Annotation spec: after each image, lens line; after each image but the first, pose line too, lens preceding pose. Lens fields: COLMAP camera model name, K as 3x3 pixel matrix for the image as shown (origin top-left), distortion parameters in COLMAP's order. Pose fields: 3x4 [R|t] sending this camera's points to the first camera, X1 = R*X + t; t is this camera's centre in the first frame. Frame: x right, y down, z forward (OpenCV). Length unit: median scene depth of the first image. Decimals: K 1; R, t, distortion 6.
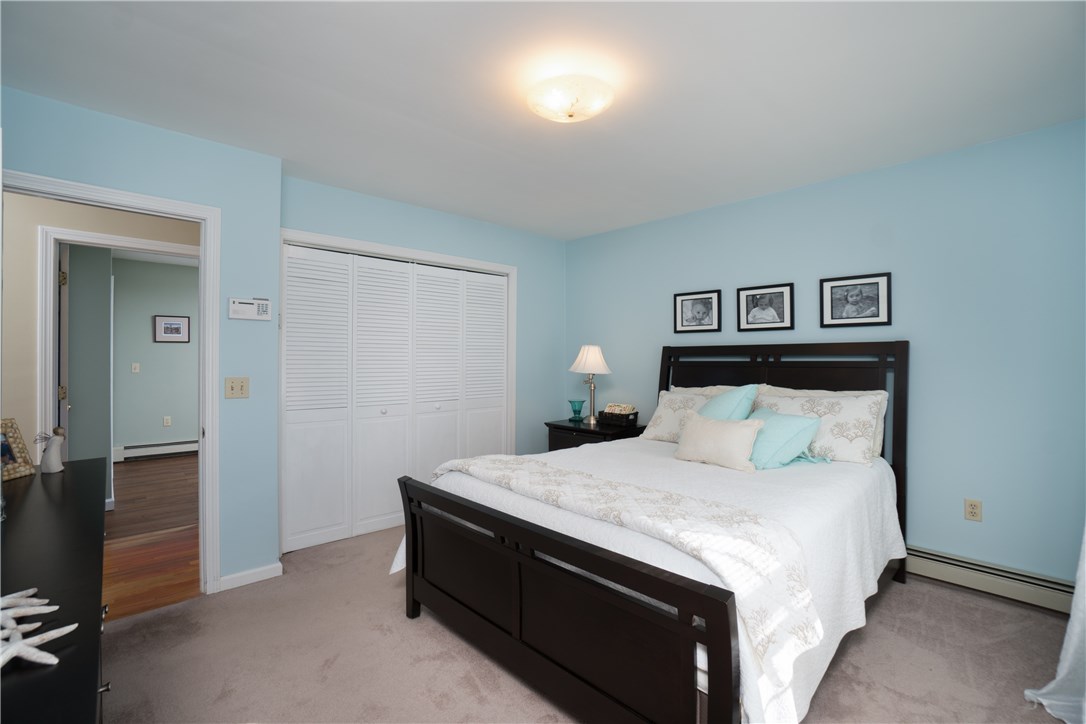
lens RADIAL K [[481.1, 0, 543.0], [0, 481.1, 362.0], [0, 0, 1]] dist [-0.064186, 0.024475]
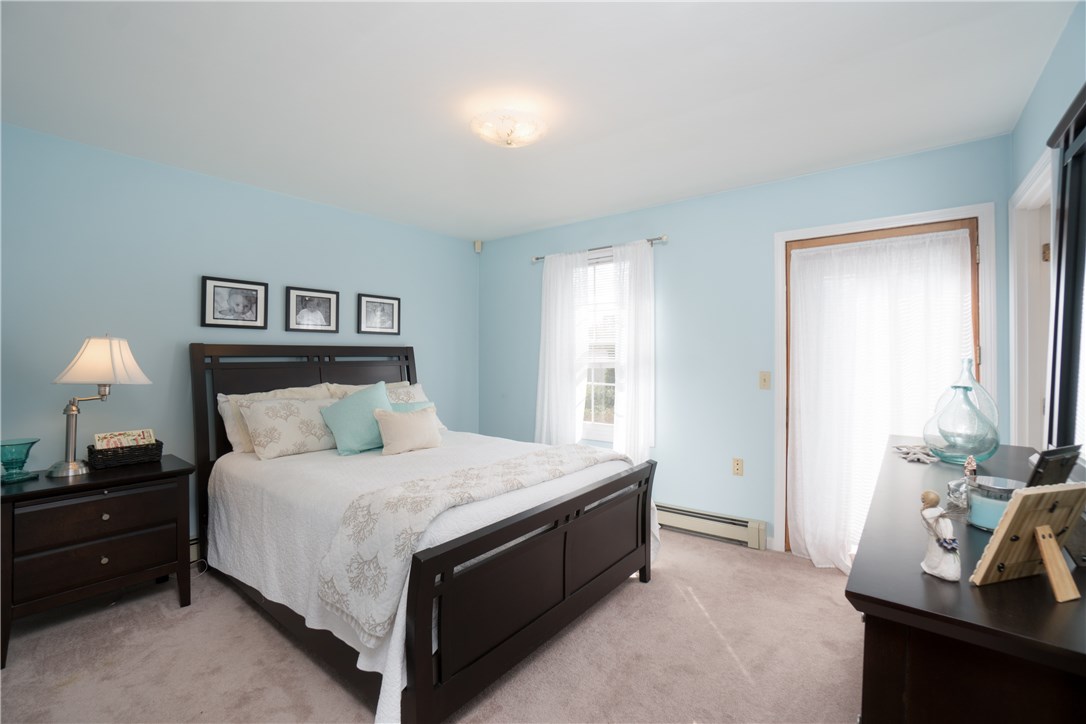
lens RADIAL K [[481.1, 0, 543.0], [0, 481.1, 362.0], [0, 0, 1]] dist [-0.064186, 0.024475]
pose [[-0.149134, -0.009122, 0.988775, -0.596353], [0.008612, 0.999908, 0.010524, -0.006362], [-0.988780, 0.010085, -0.149041, 0.608301]]
